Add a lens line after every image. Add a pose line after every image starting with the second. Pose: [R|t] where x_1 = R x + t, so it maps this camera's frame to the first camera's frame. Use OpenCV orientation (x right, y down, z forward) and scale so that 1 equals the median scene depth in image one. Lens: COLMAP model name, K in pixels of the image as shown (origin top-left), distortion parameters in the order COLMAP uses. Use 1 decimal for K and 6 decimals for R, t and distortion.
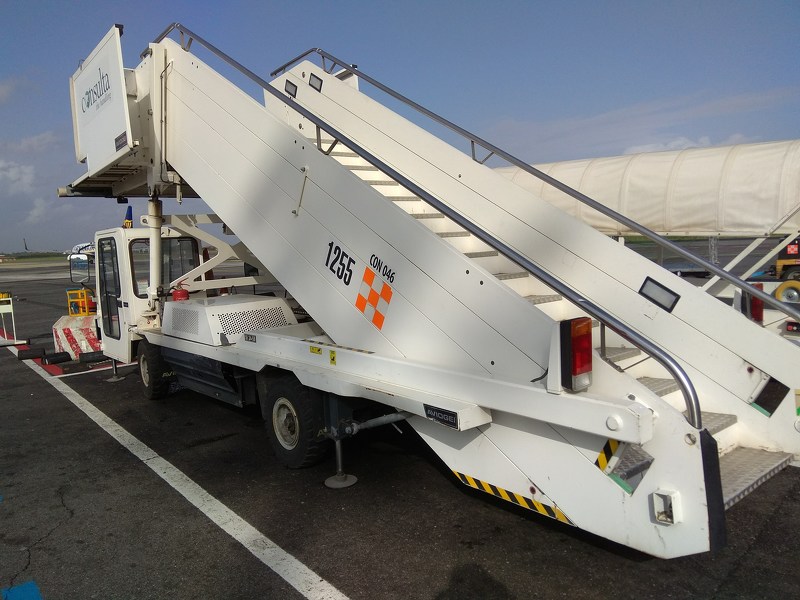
lens RADIAL K [[601.5, 0, 400.0], [0, 601.5, 300.0], [0, 0, 1]] dist [0.102484, -0.152269]
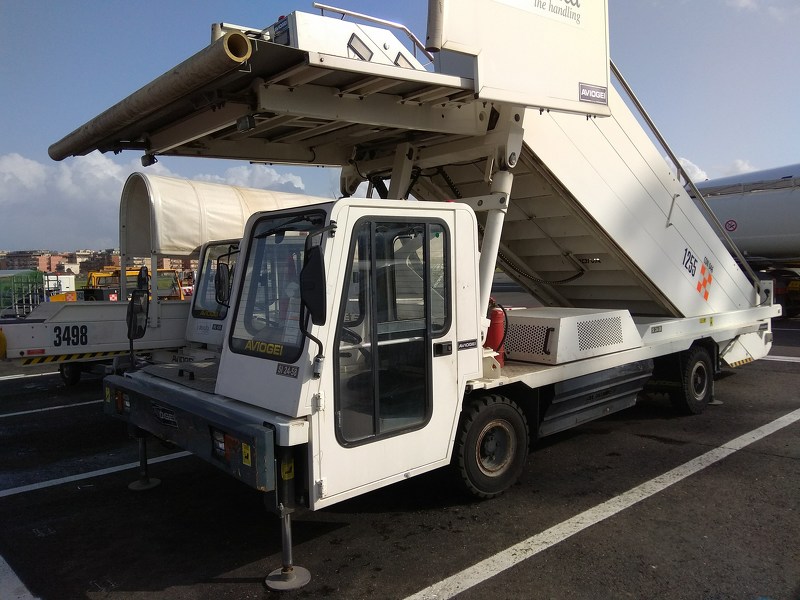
lens RADIAL K [[601.5, 0, 400.0], [0, 601.5, 300.0], [0, 0, 1]] dist [0.102484, -0.152269]
pose [[-0.026788, -0.018687, 0.999466, -1.669612], [0.114207, 0.993221, 0.021632, -0.086397], [-0.993096, 0.114725, -0.024472, 1.829929]]
